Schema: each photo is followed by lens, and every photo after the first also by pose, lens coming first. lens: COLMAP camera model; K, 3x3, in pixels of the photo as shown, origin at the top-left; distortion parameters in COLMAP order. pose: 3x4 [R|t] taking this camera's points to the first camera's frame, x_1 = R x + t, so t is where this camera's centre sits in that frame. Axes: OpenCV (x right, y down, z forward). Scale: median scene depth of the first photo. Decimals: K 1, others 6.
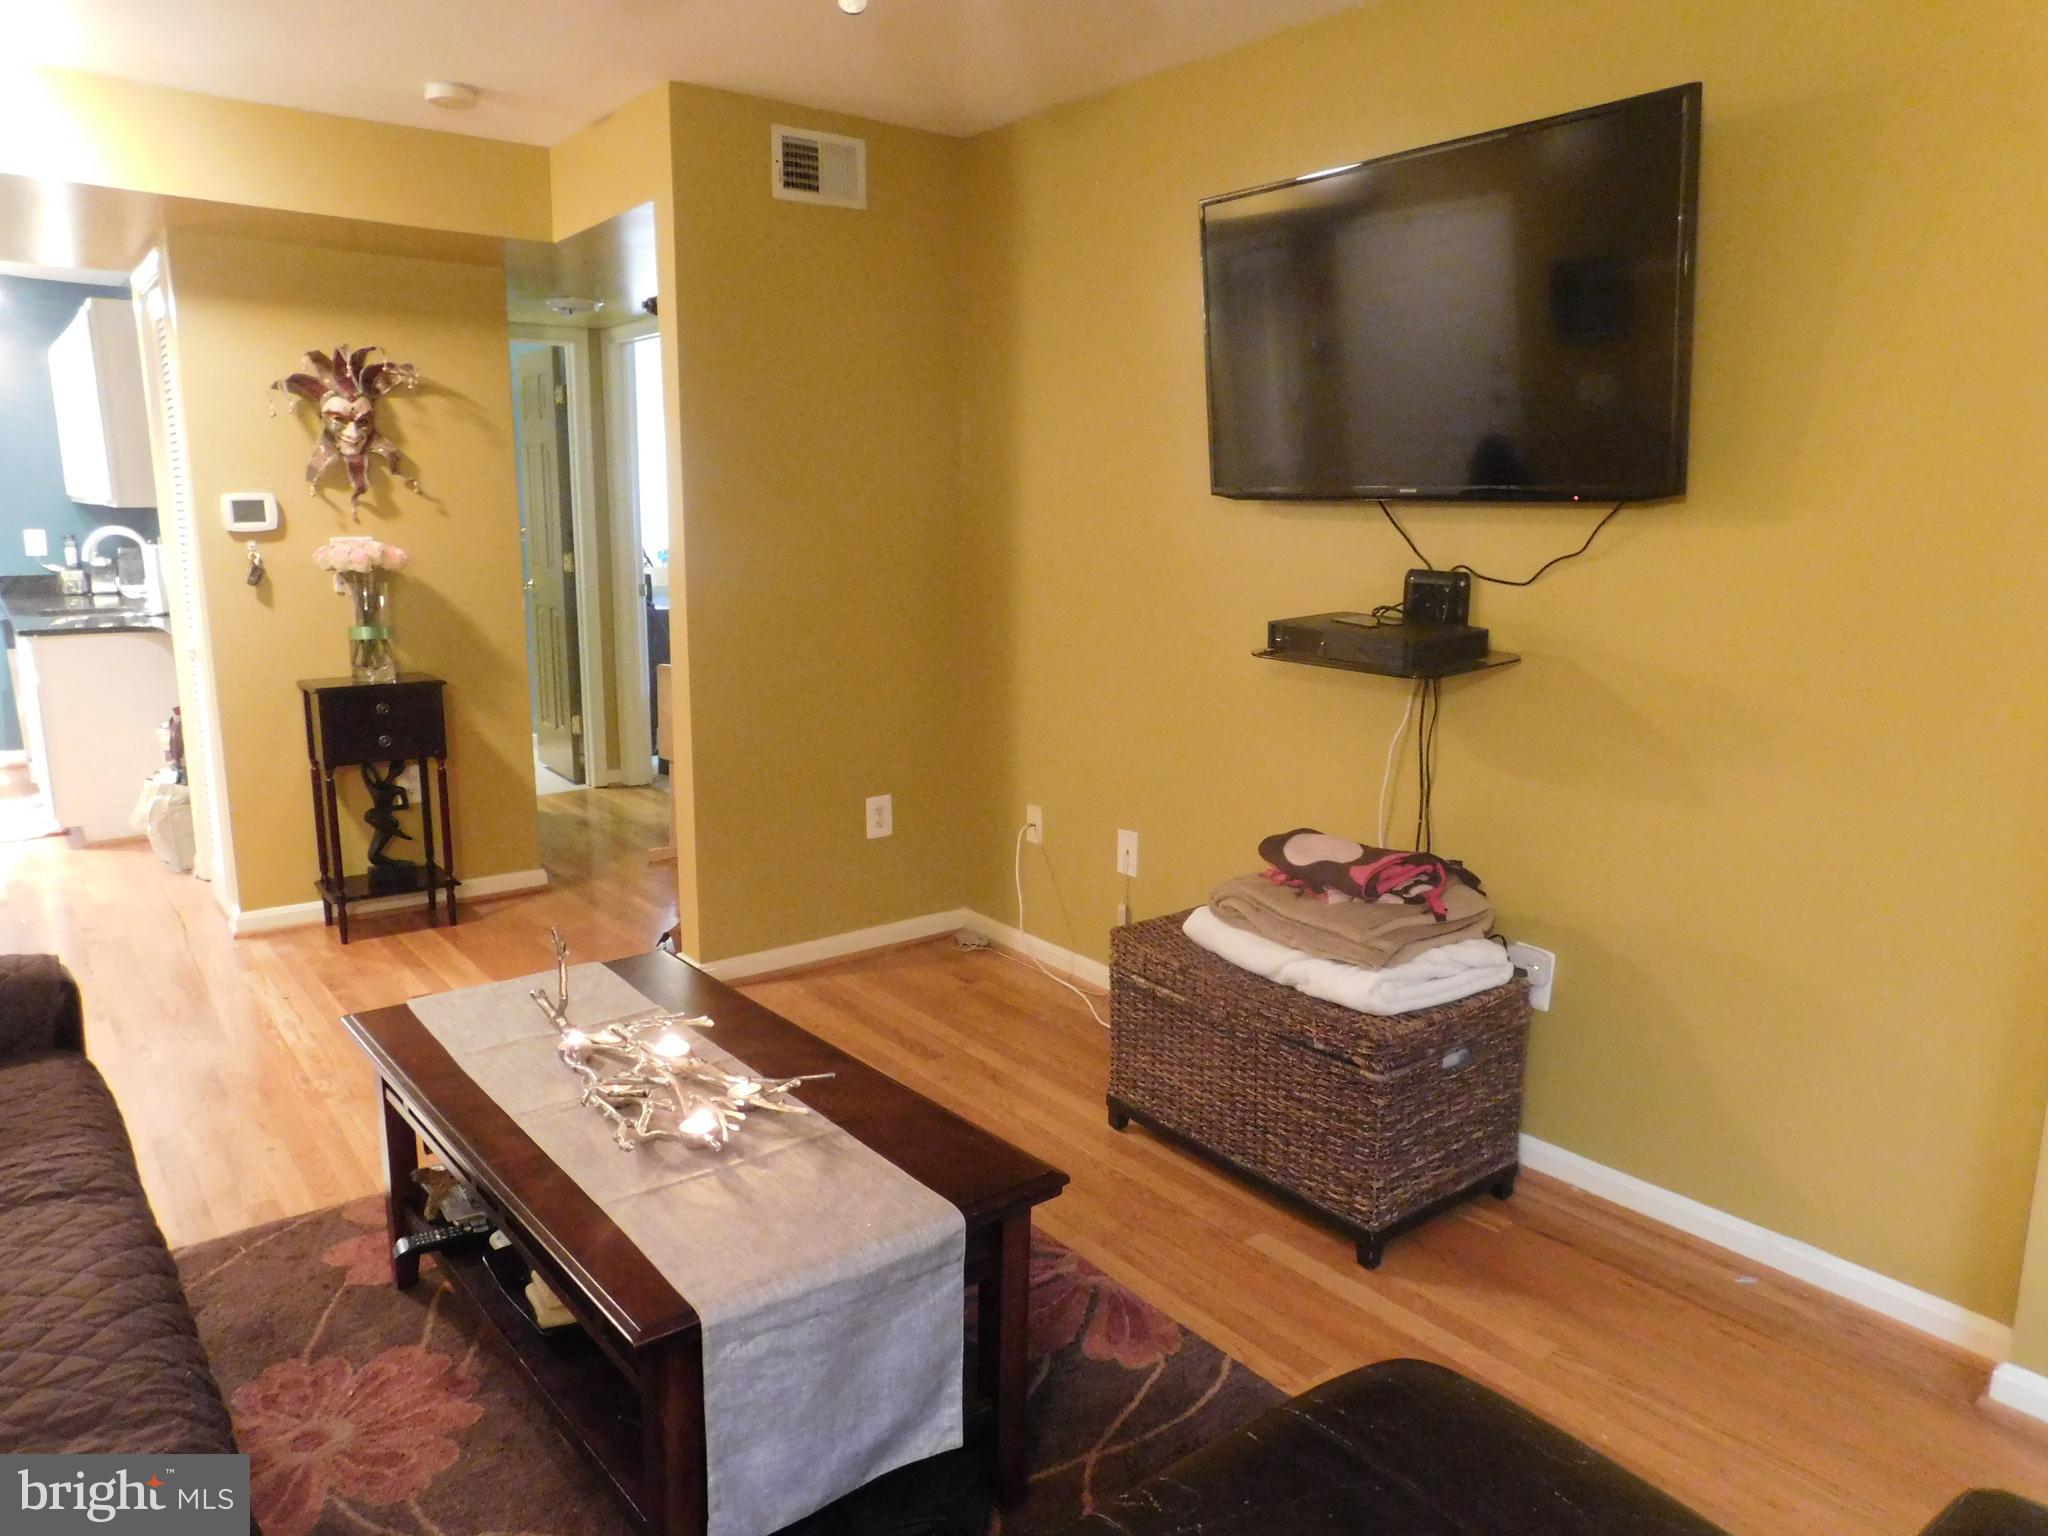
lens RADIAL K [[1380.3, 0, 1028.9], [0, 1380.3, 765.3], [0, 0, 1]] dist [-0.034427, 0.005998]
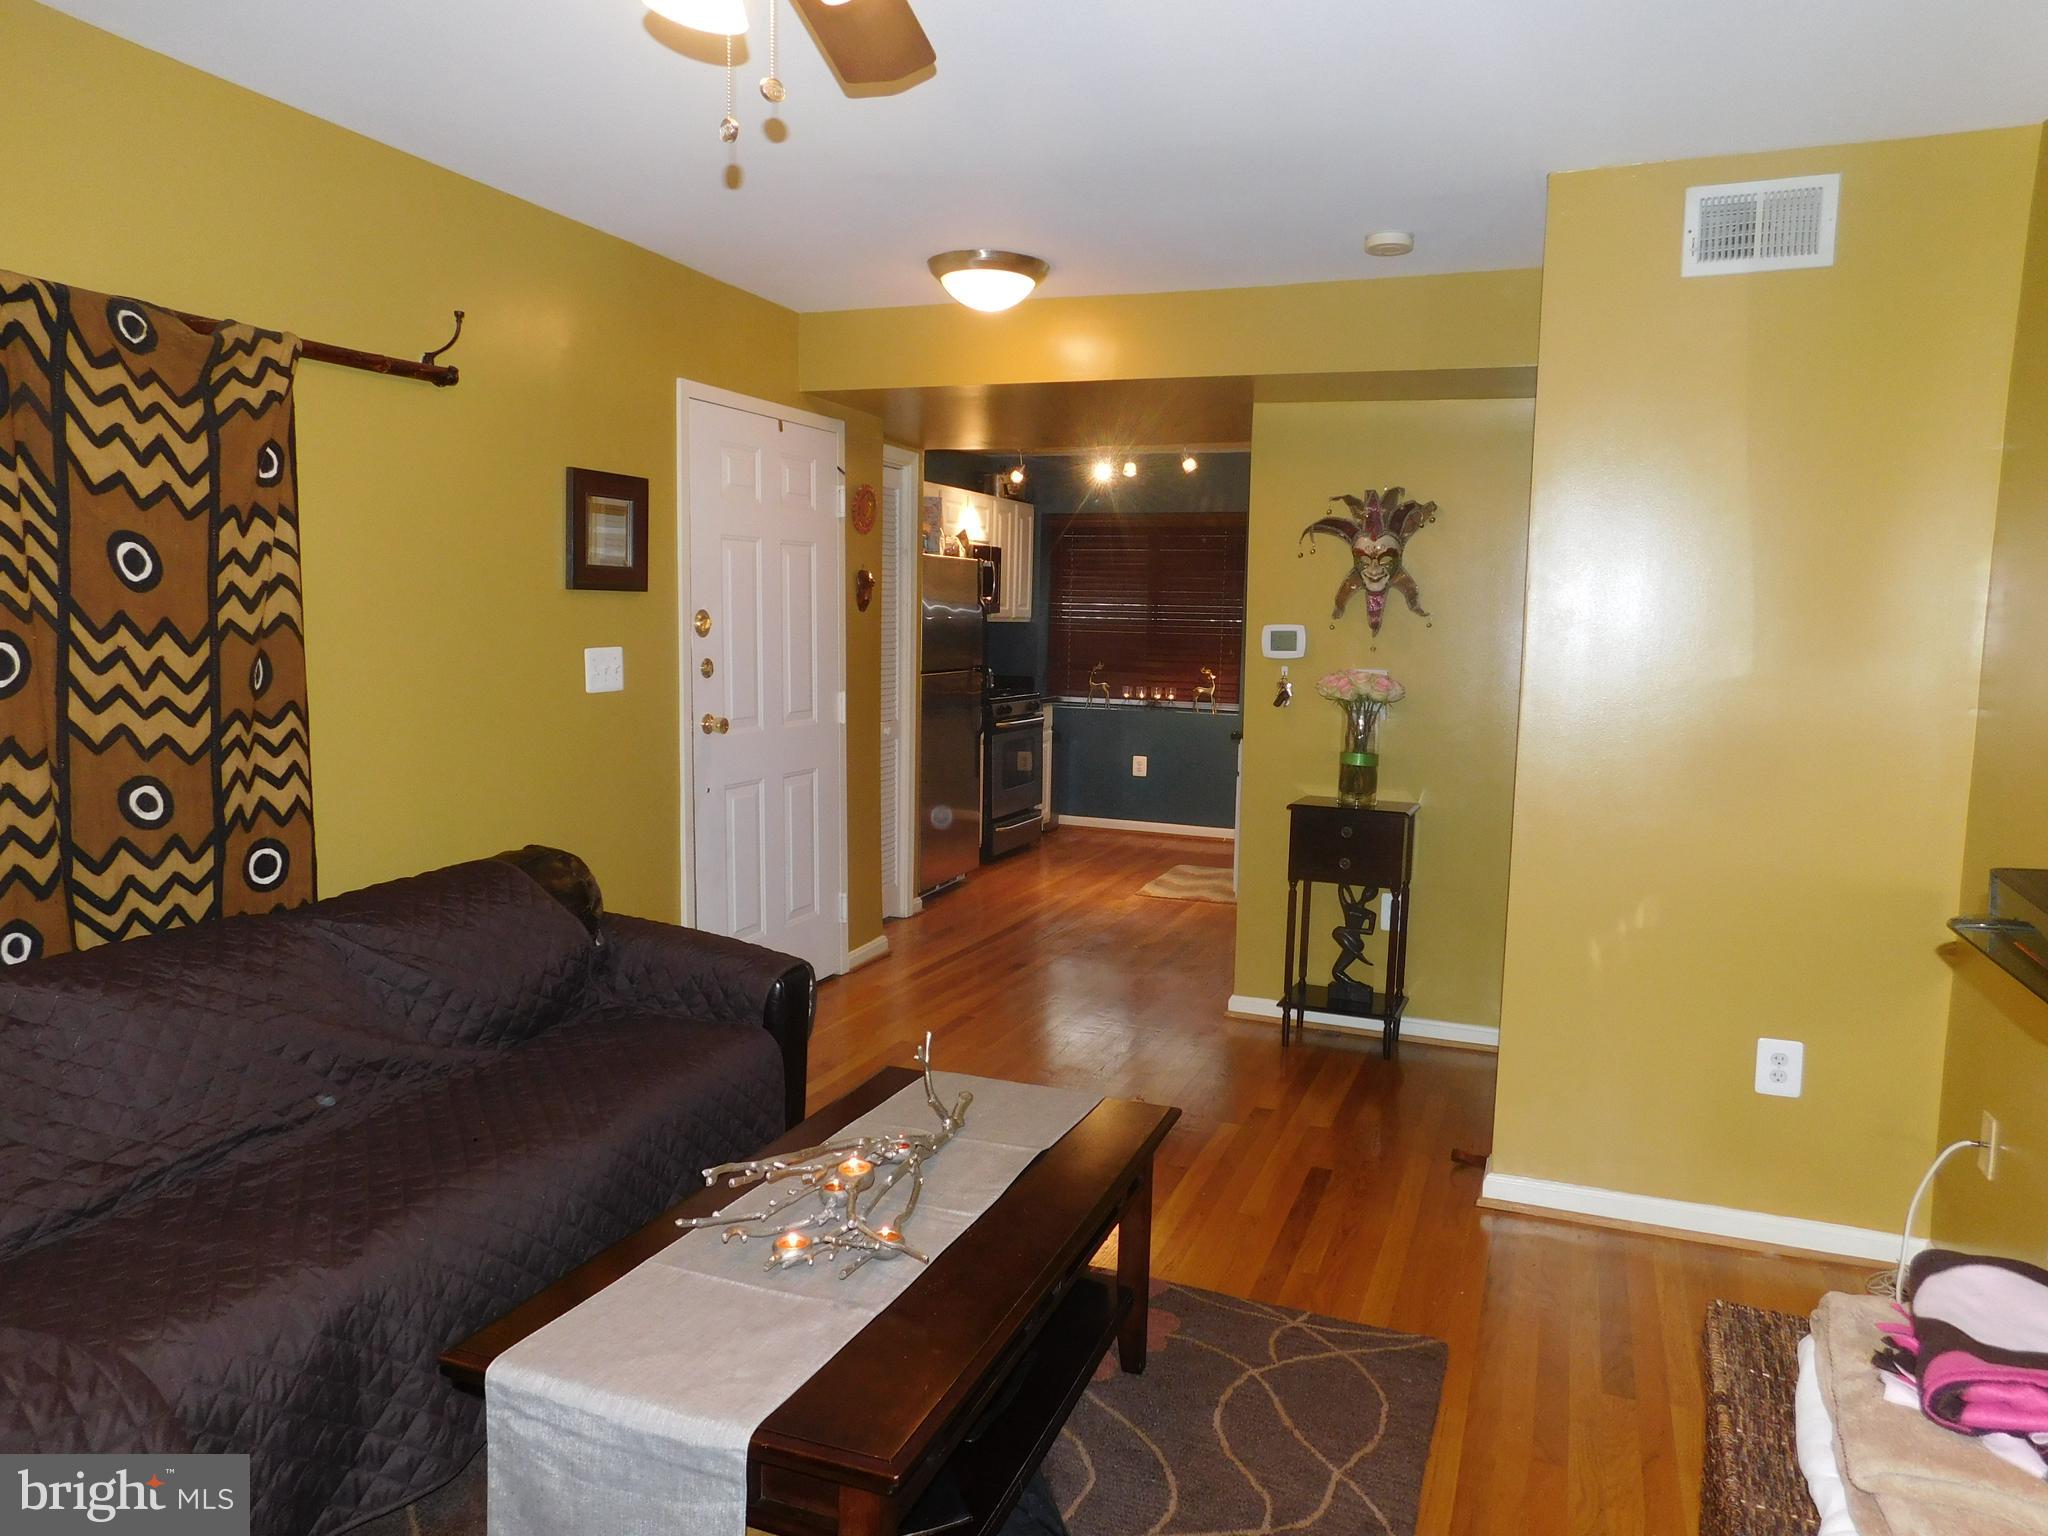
lens RADIAL K [[1380.3, 0, 1019.0], [0, 1380.3, 775.4], [0, 0, 1]] dist [-0.034427, 0.005998]
pose [[0.499372, 0.100288, -0.860564, 0.298314], [-0.178066, 0.983953, 0.011339, -0.051853], [0.847892, 0.147575, 0.509216, 0.254324]]
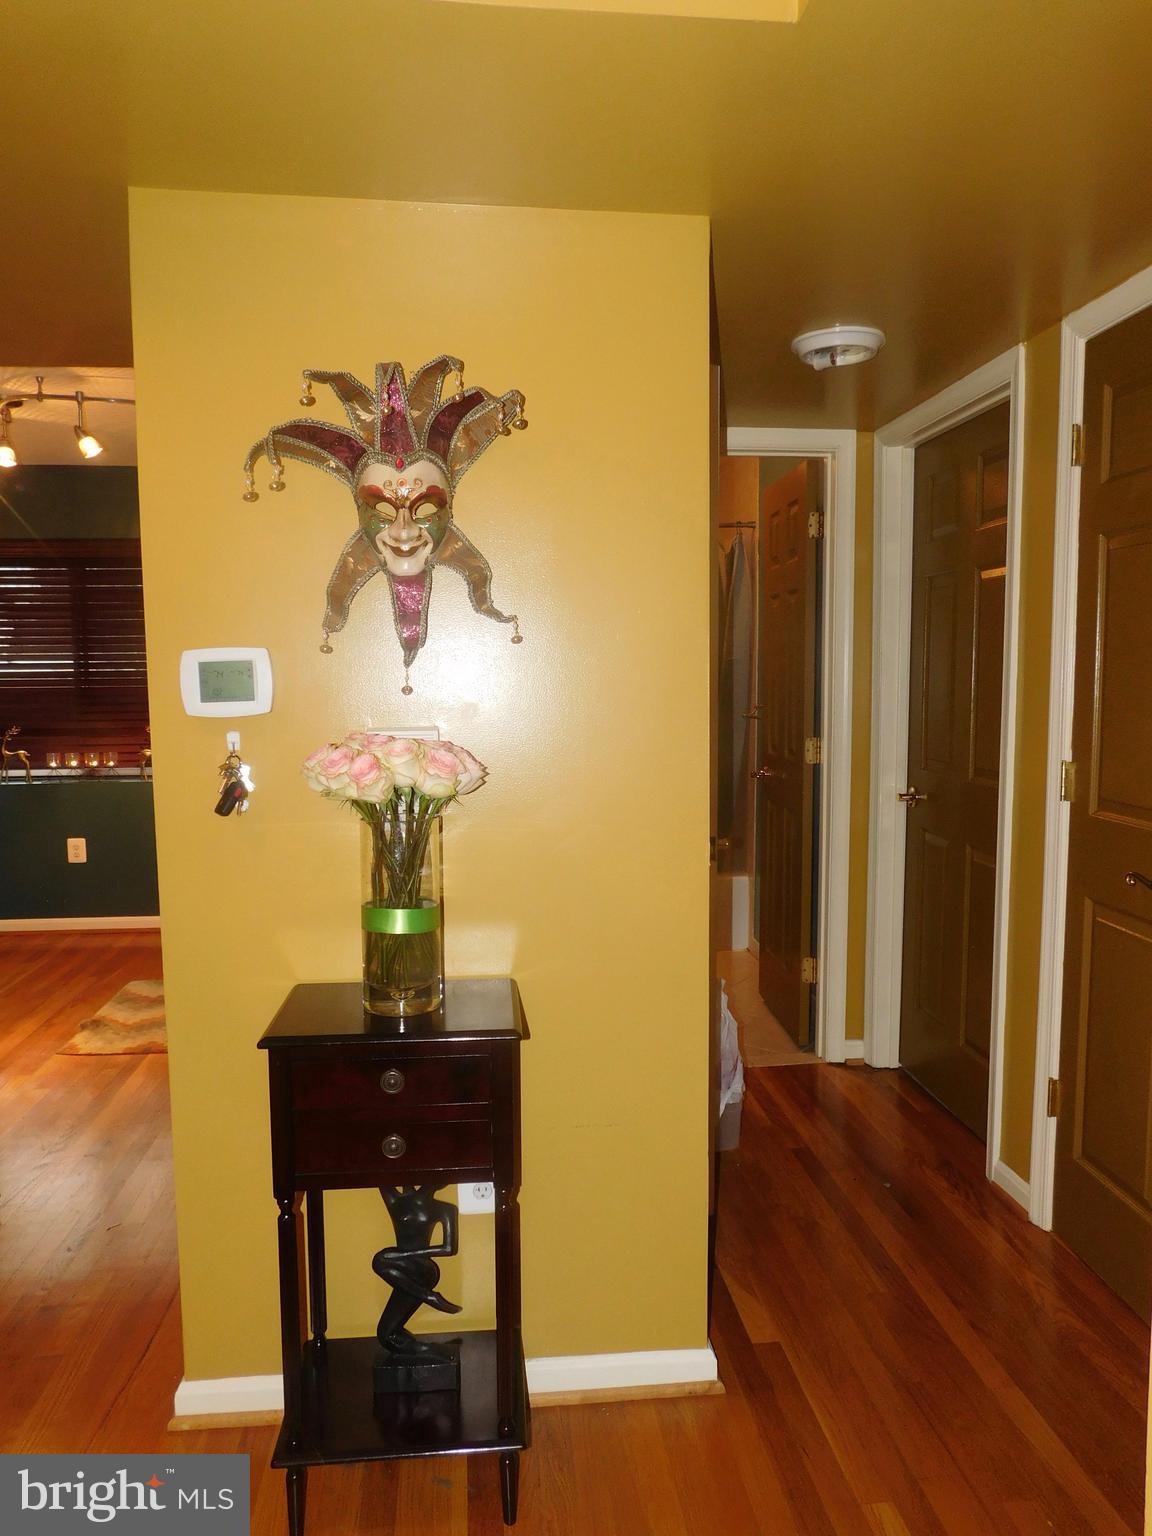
lens RADIAL K [[1035.2, 0, 569.7], [0, 1035.2, 773.2], [0, 0, 1]] dist [-0.034427, 0.005998]
pose [[0.845565, 0.034922, -0.532728, -0.230712], [-0.087184, 0.993495, -0.073254, -0.129954], [0.526705, 0.108386, 0.843110, 0.718086]]
